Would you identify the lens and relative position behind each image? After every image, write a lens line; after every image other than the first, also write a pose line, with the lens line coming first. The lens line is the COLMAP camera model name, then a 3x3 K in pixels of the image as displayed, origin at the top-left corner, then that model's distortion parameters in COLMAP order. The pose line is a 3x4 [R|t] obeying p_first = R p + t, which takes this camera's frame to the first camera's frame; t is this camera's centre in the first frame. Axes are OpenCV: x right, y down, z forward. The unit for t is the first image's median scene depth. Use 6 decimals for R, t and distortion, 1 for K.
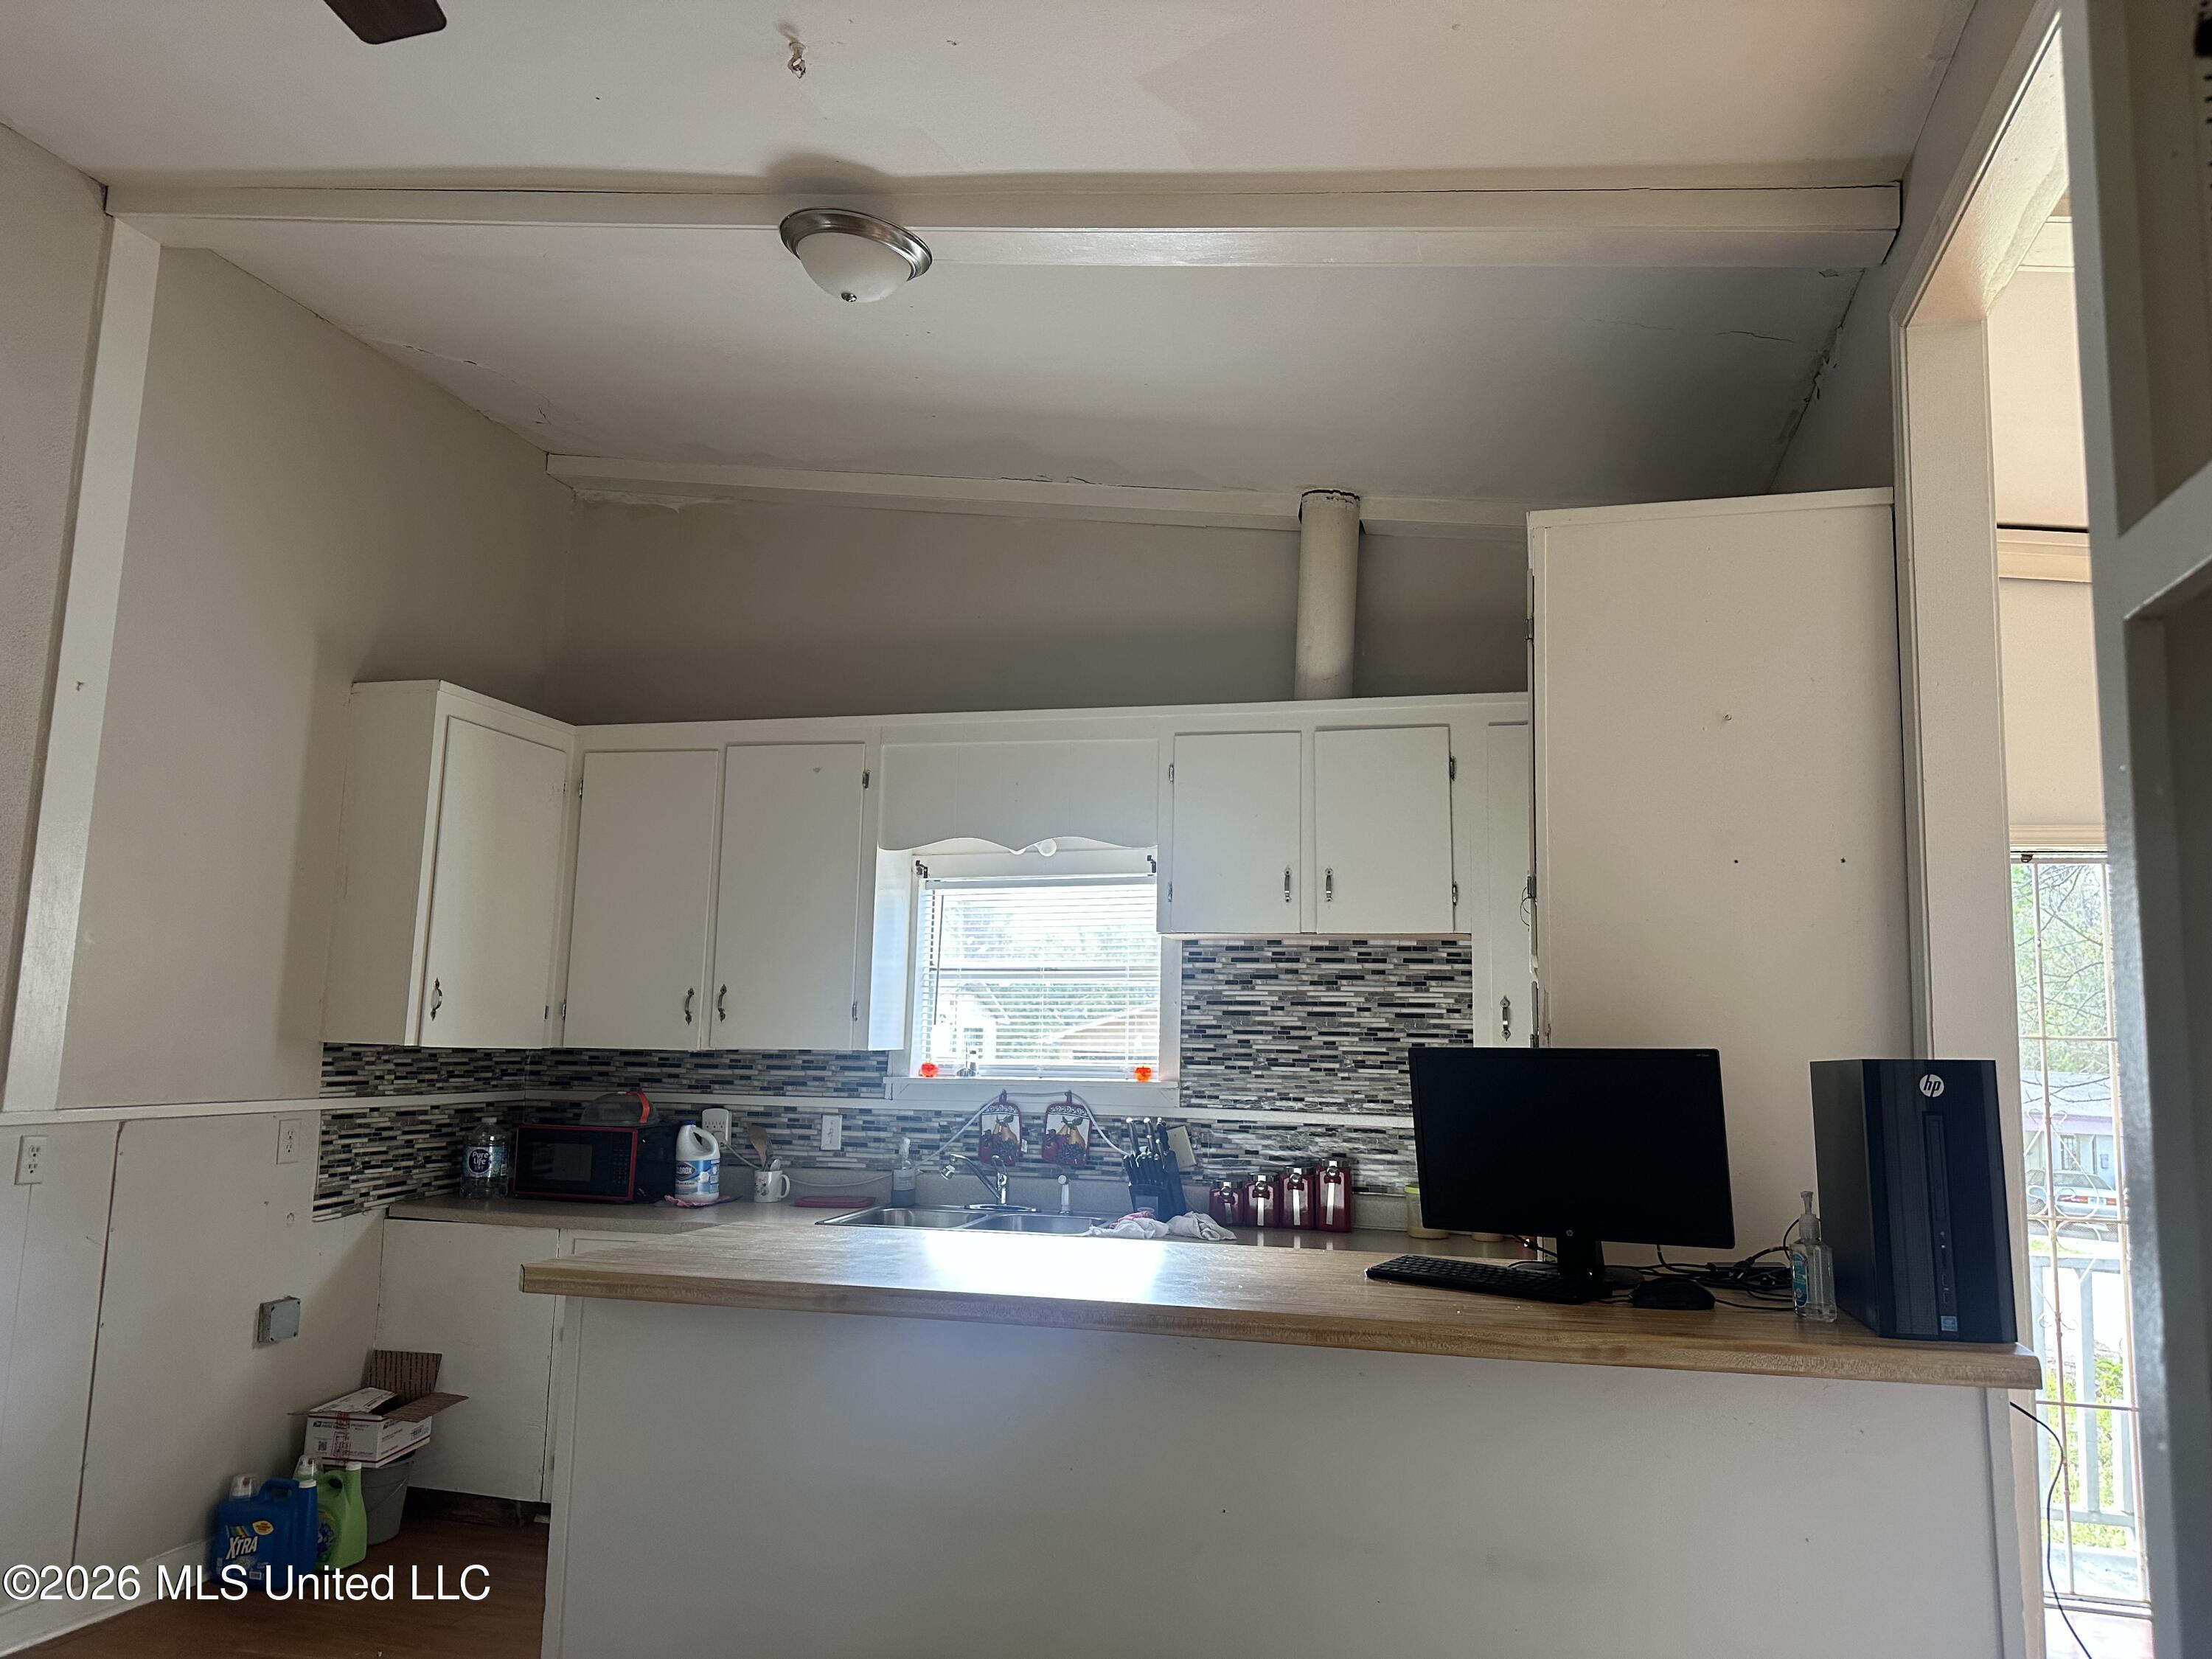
lens RADIAL K [[1550.6, 0, 1112.4], [0, 1550.6, 812.4], [0, 0, 1]] dist [0.078236, -0.094148]
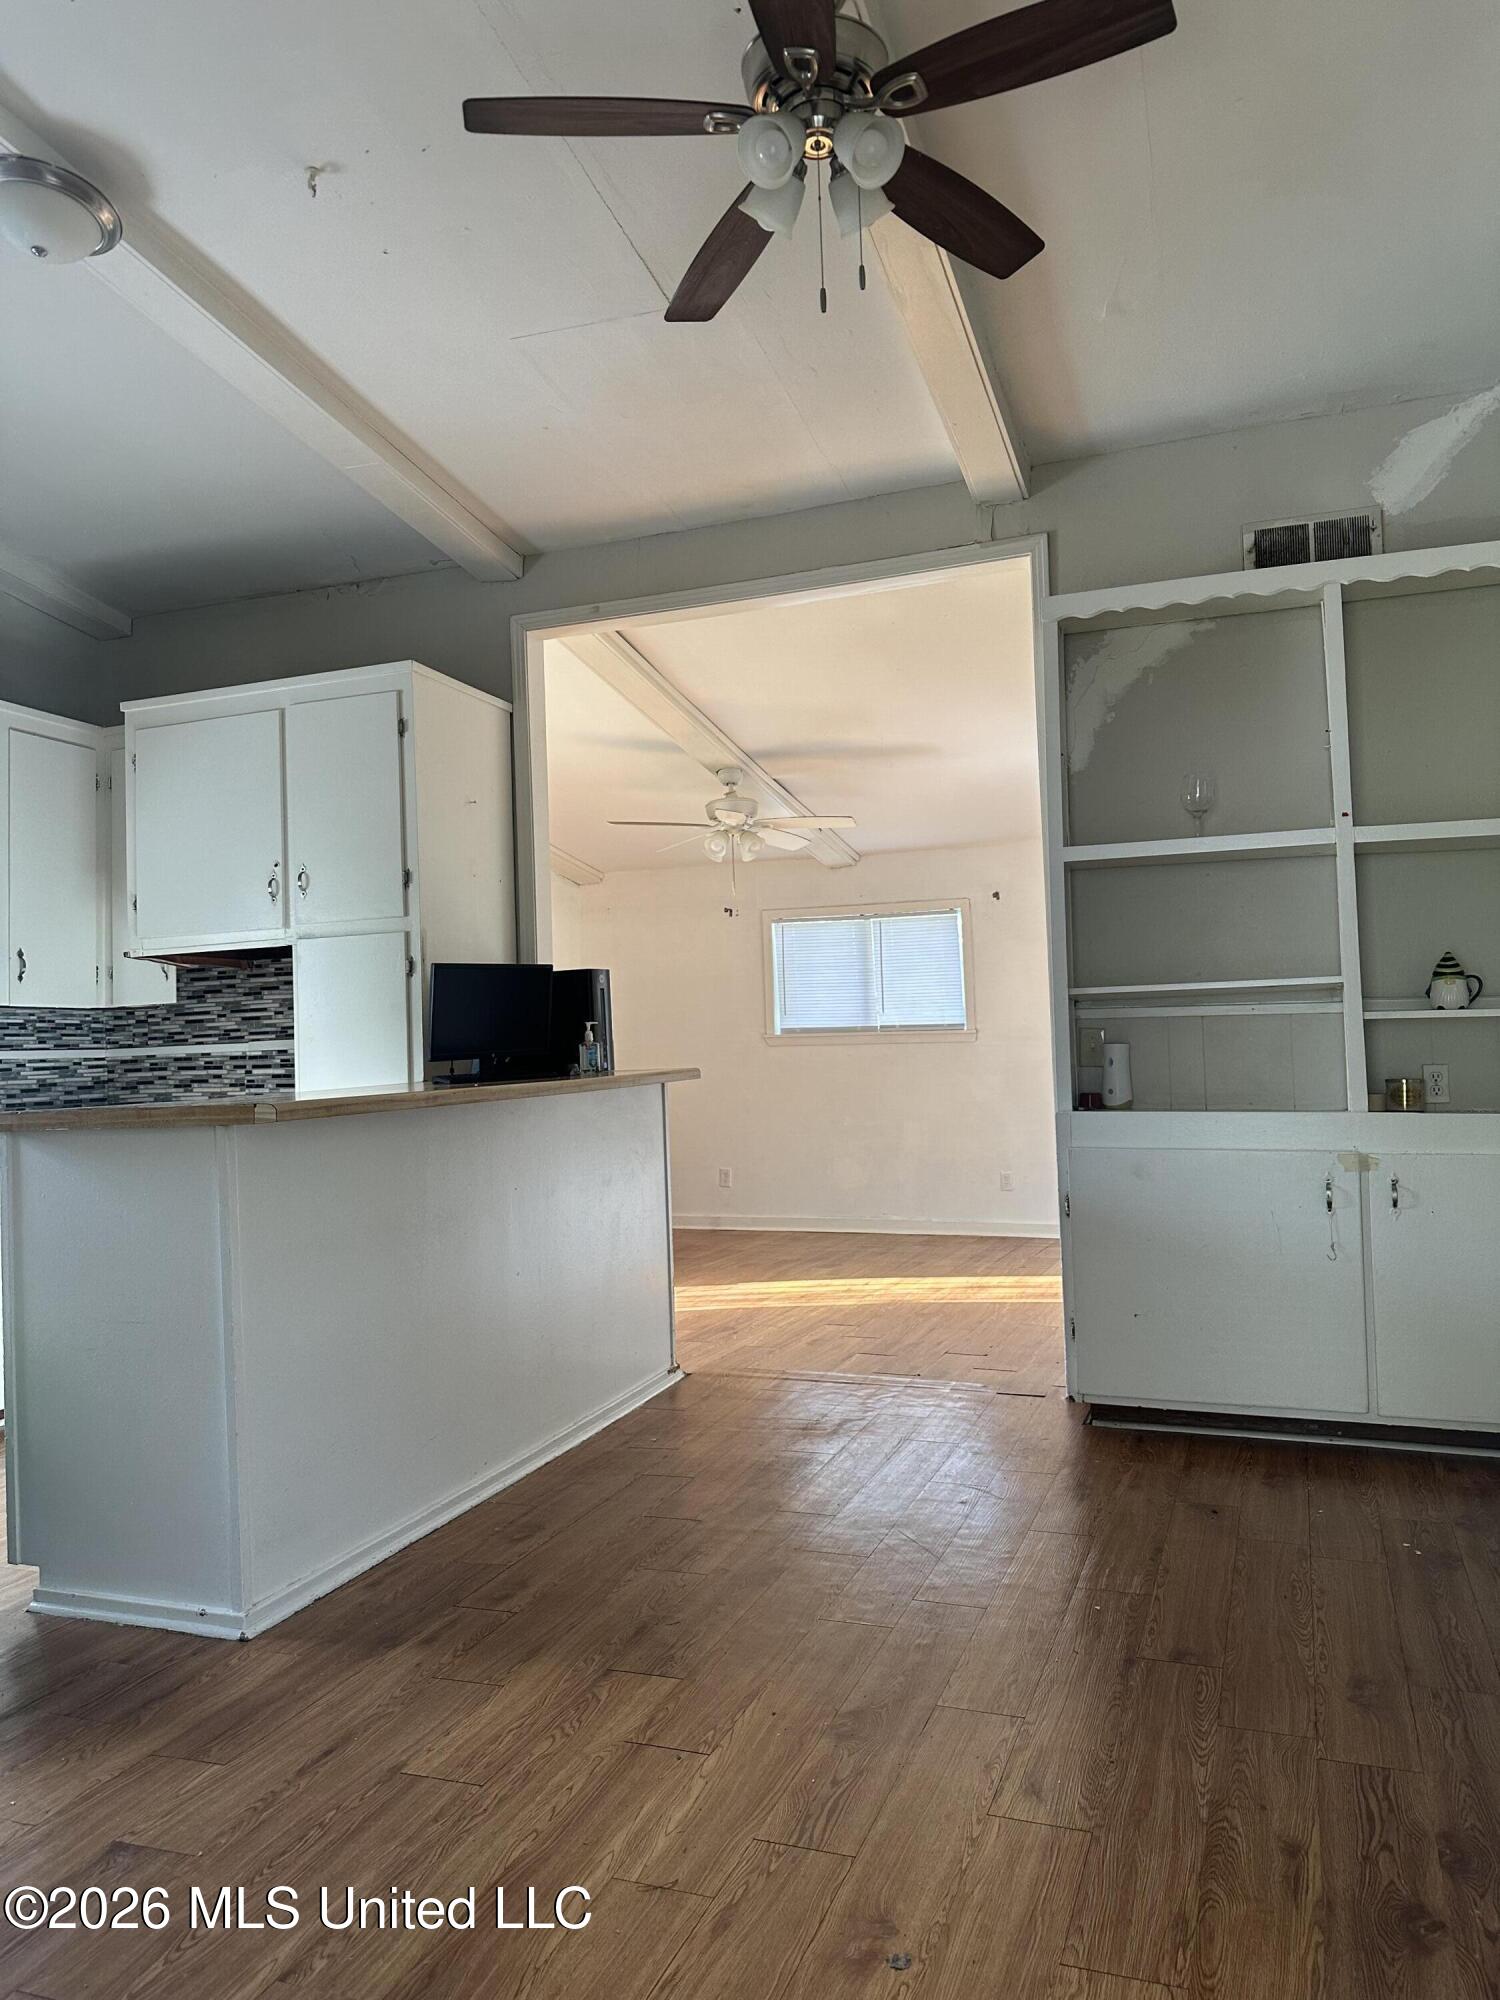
lens RADIAL K [[1402.0, 0, 770.4], [0, 1402.0, 1003.4], [0, 0, 1]] dist [0.078236, -0.094148]
pose [[0.084231, 0.010849, 0.996387, -0.756175], [-0.109184, 0.994020, -0.001593, 0.086704], [-0.990446, -0.108655, 0.084912, 0.265287]]
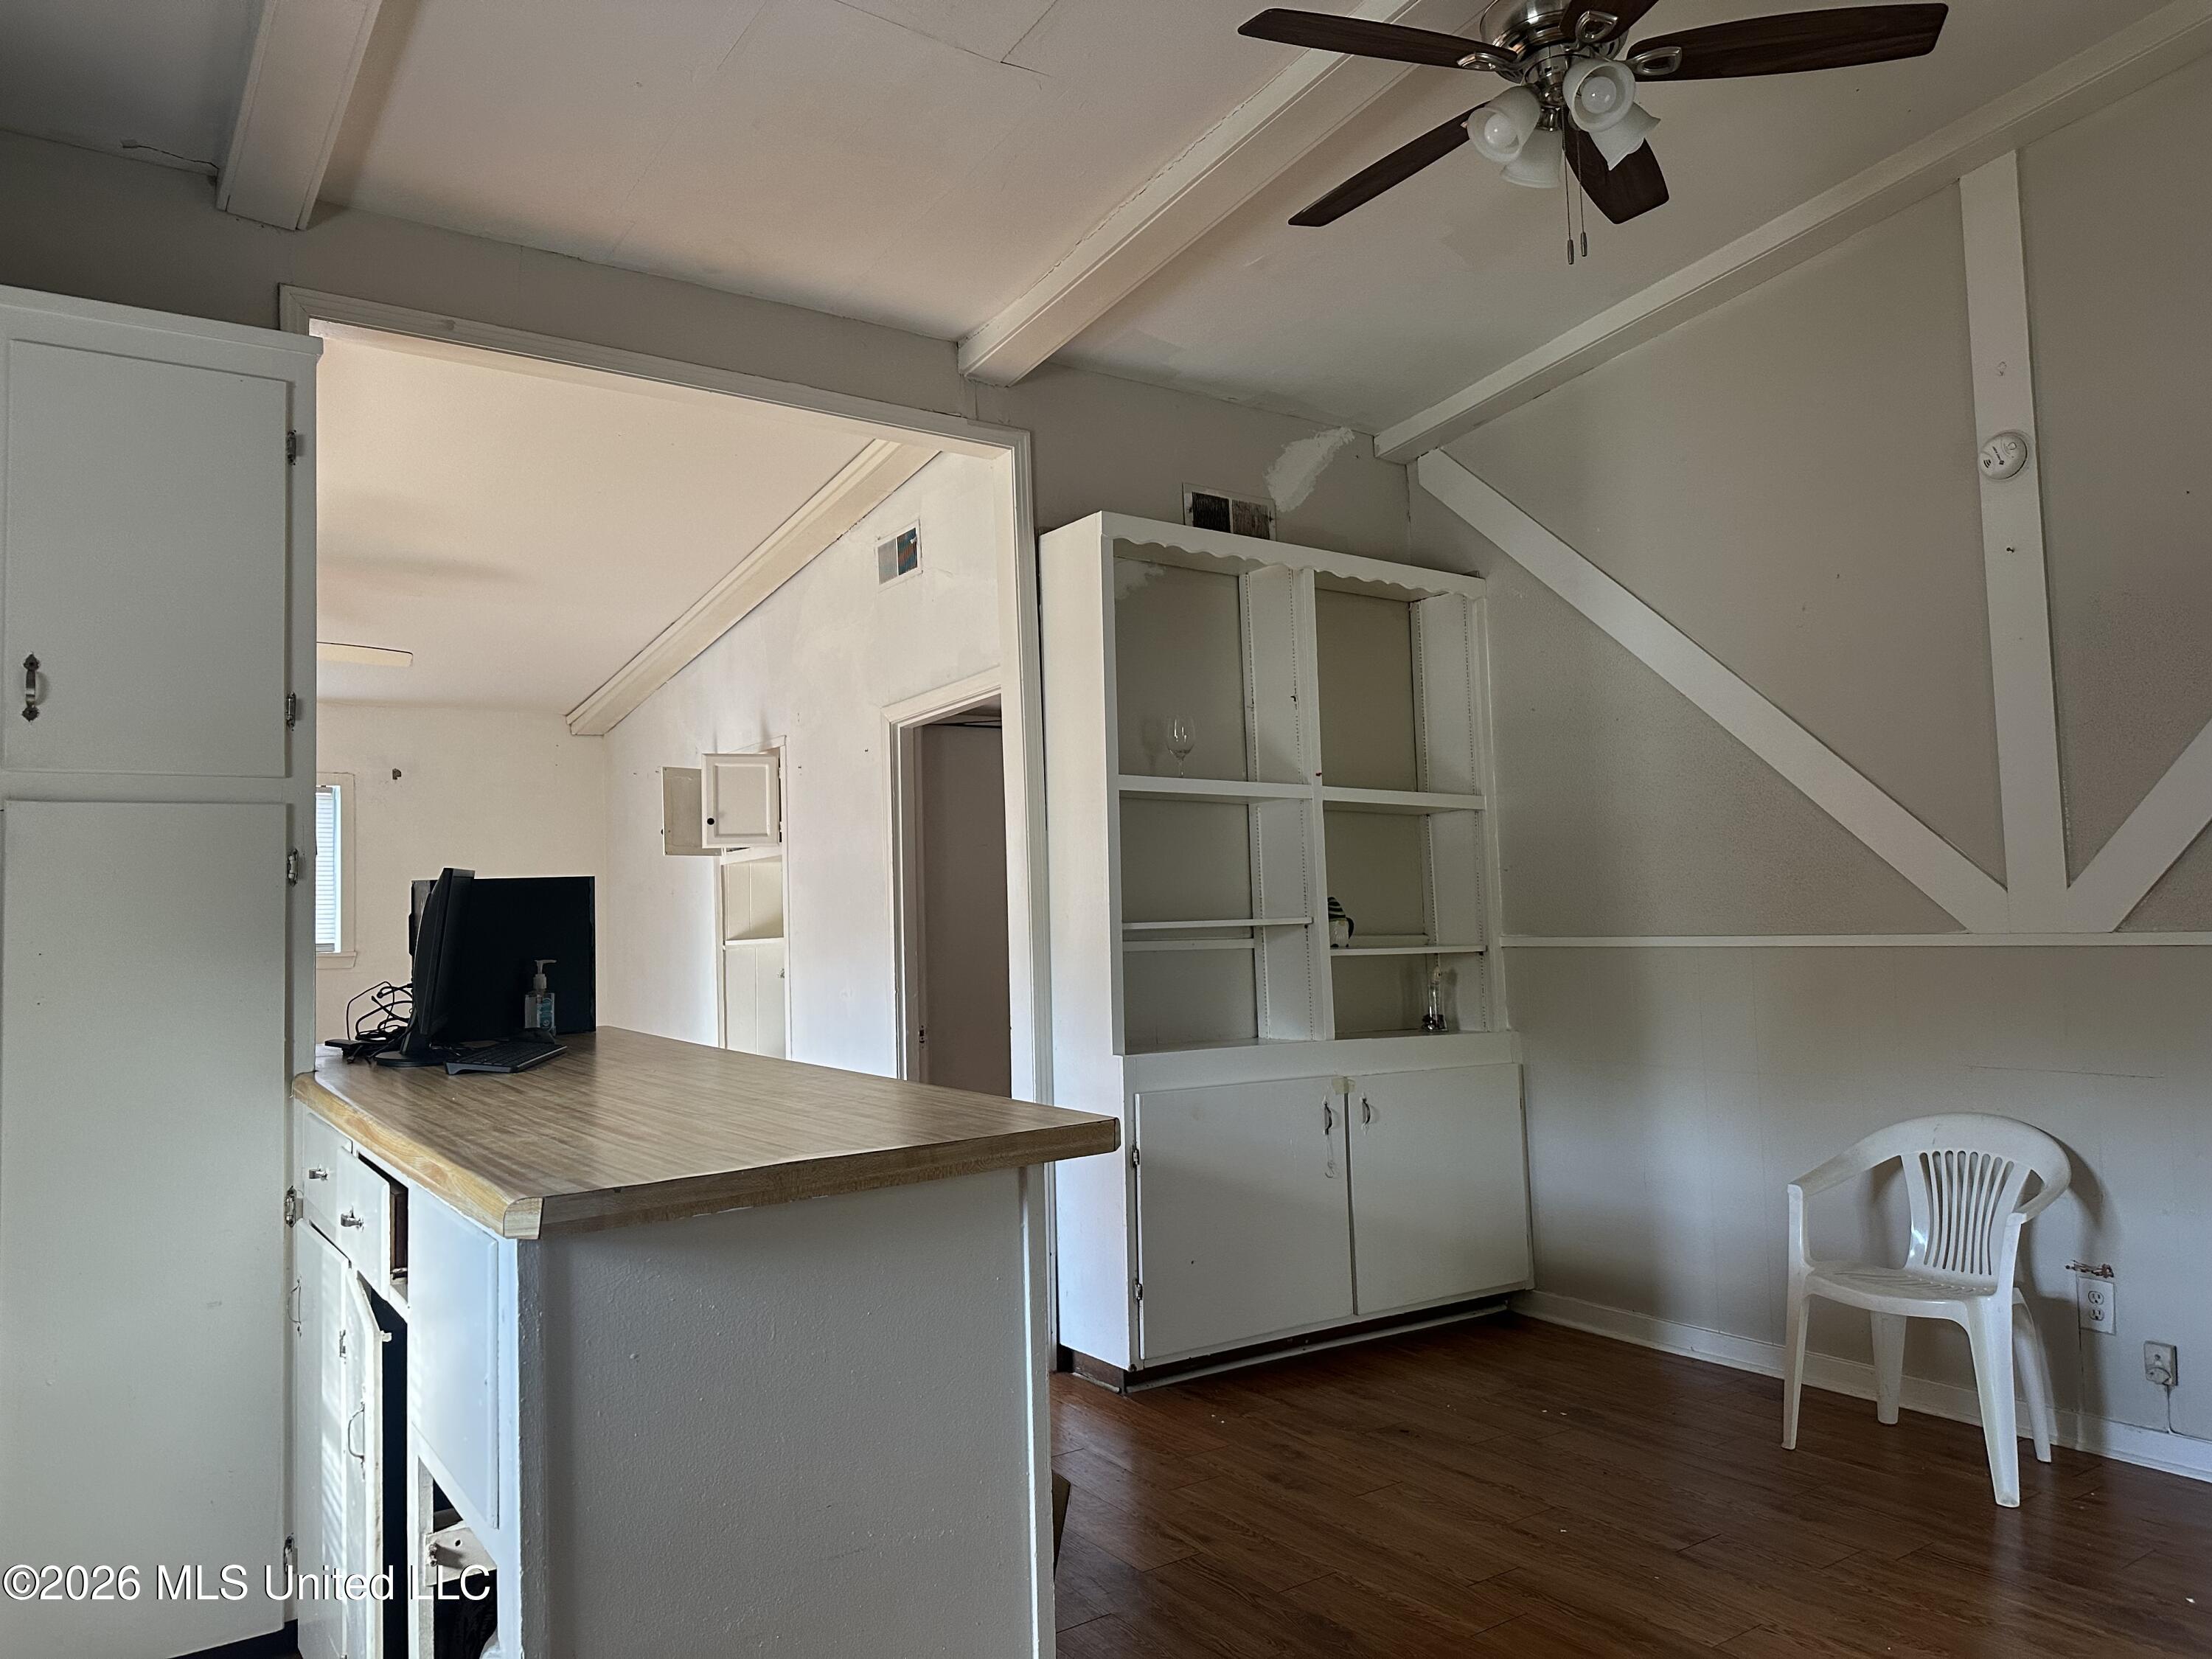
lens RADIAL K [[1550.6, 0, 1119.9], [0, 1550.6, 814.4], [0, 0, 1]] dist [0.078236, -0.094148]
pose [[-0.770135, 0.036836, 0.636816, -0.460066], [-0.084060, 0.983764, -0.158563, 0.135733], [-0.632318, -0.175645, -0.754535, 0.841015]]
